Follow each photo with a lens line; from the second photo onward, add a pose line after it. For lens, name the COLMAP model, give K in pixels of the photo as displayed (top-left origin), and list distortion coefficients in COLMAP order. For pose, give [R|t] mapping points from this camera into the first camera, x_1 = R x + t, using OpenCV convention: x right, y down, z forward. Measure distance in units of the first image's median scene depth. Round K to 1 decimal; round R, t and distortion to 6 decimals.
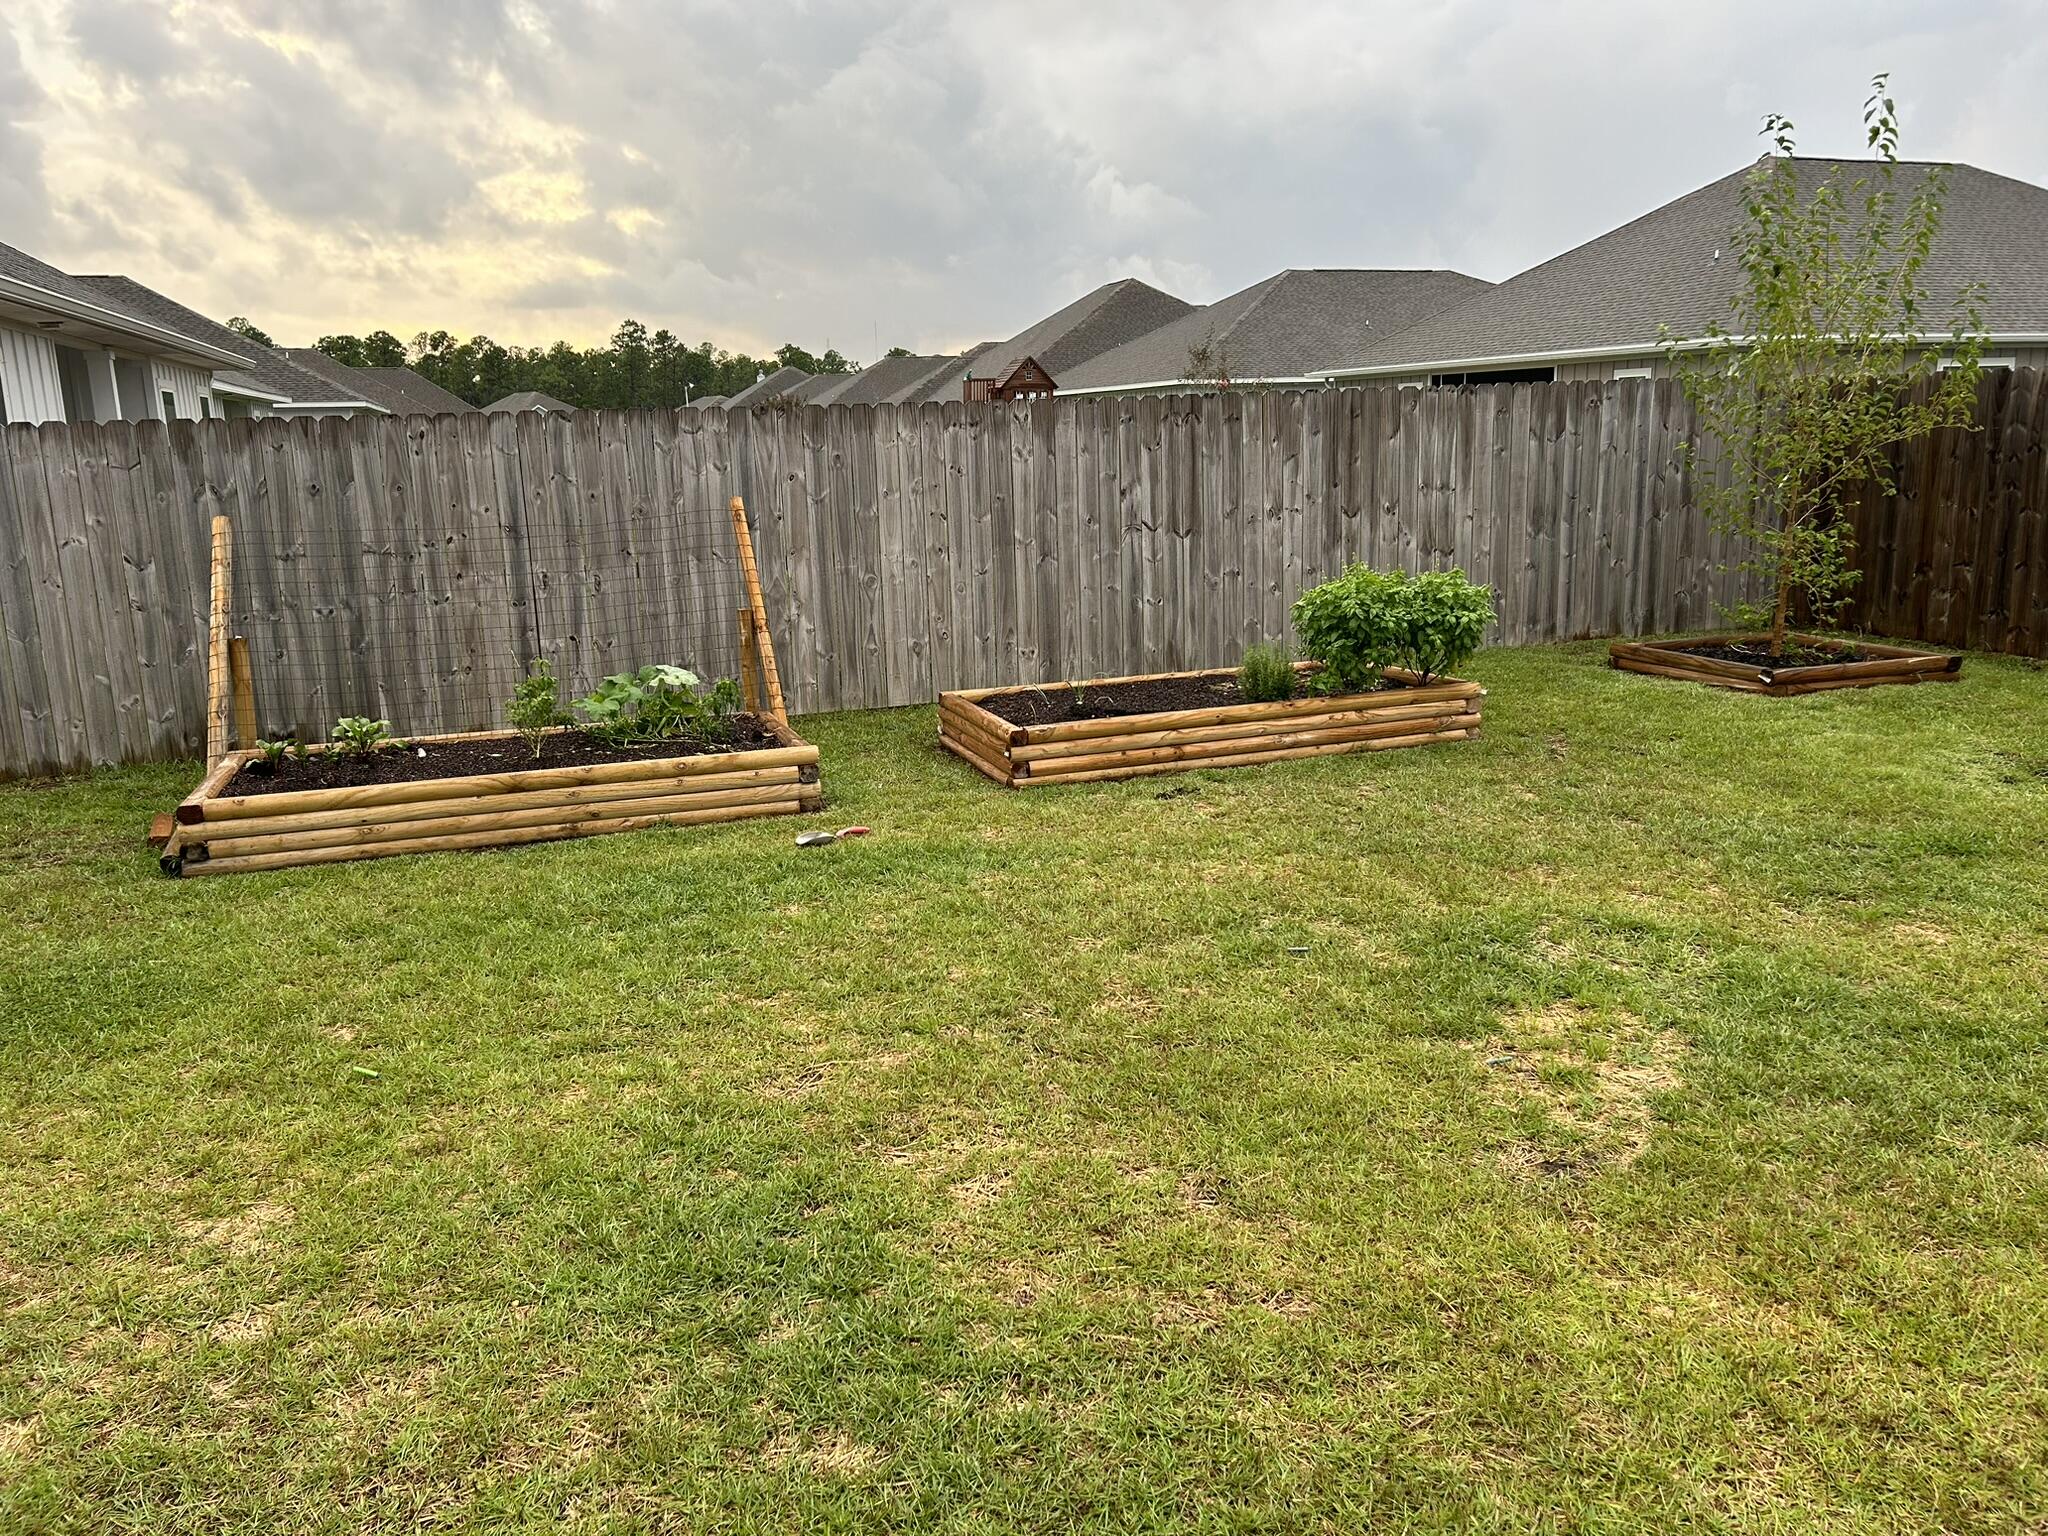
lens RADIAL K [[1552.4, 0, 1014.2], [0, 1552.4, 777.8], [0, 0, 1]] dist [0.047798, -0.046908]
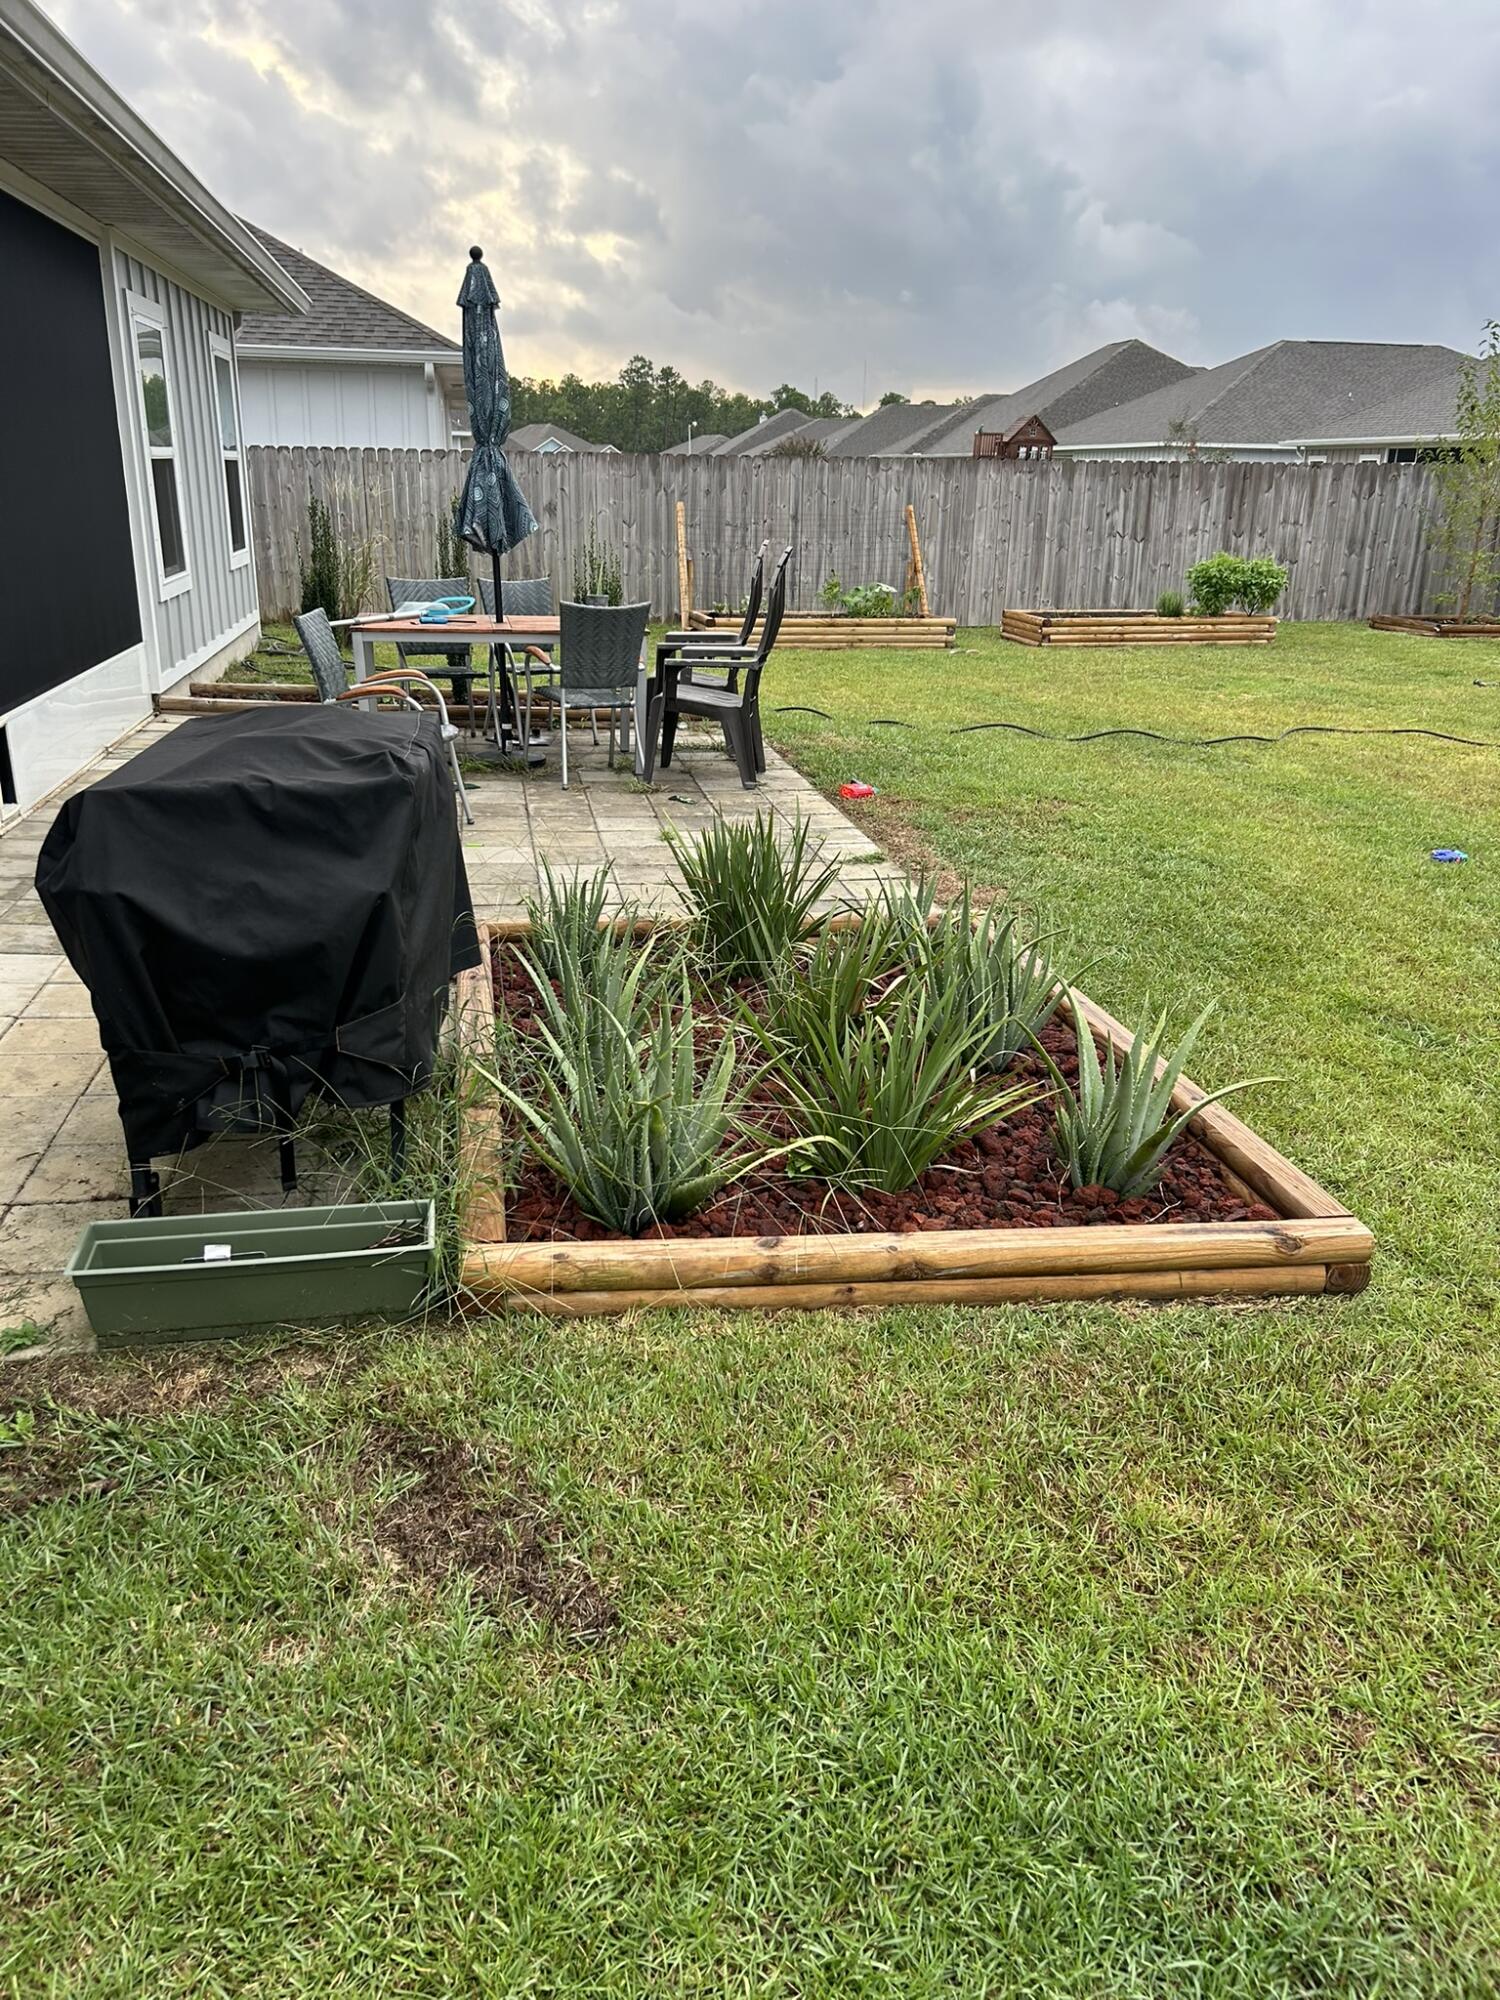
lens RADIAL K [[1516.0, 0, 749.5], [0, 1516.0, 1015.5], [0, 0, 1]] dist [0.047798, -0.046908]
pose [[0.987318, 0.094470, -0.127589, -0.061575], [-0.078579, 0.989127, 0.124307, 0.208858], [0.137945, -0.112705, 0.984007, -0.891463]]
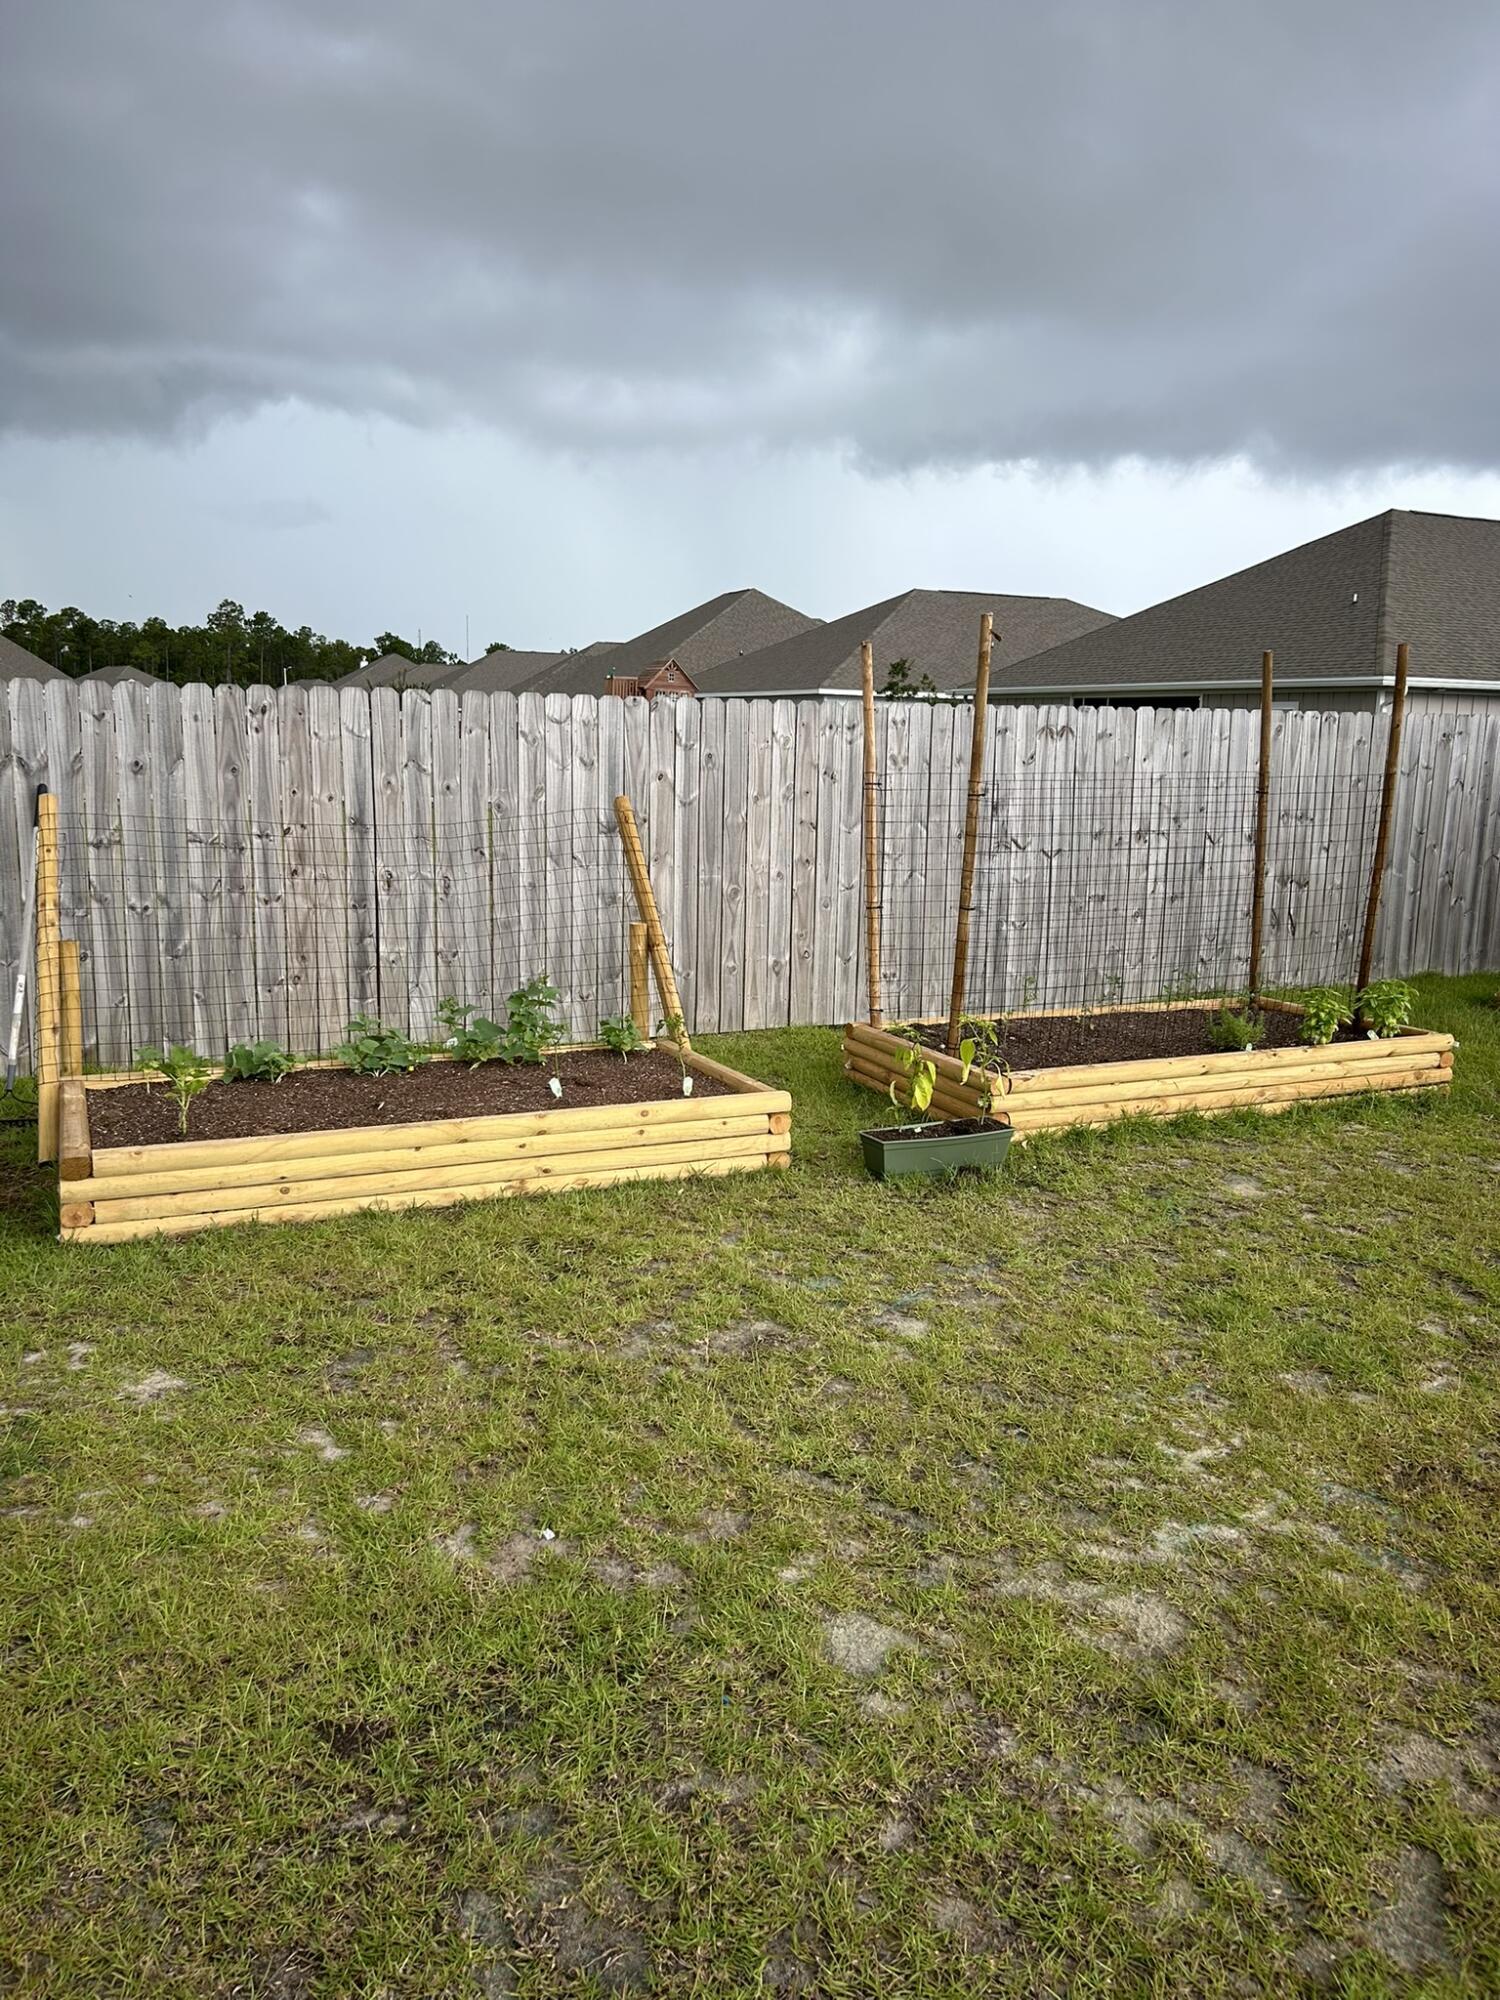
lens RADIAL K [[1516.0, 0, 757.2], [0, 1516.0, 984.5], [0, 0, 1]] dist [0.047798, -0.046908]
pose [[0.993682, 0.032006, 0.107575, -0.167647], [-0.026083, 0.998089, -0.056019, -0.023628], [-0.109162, 0.052859, 0.992618, 0.121017]]
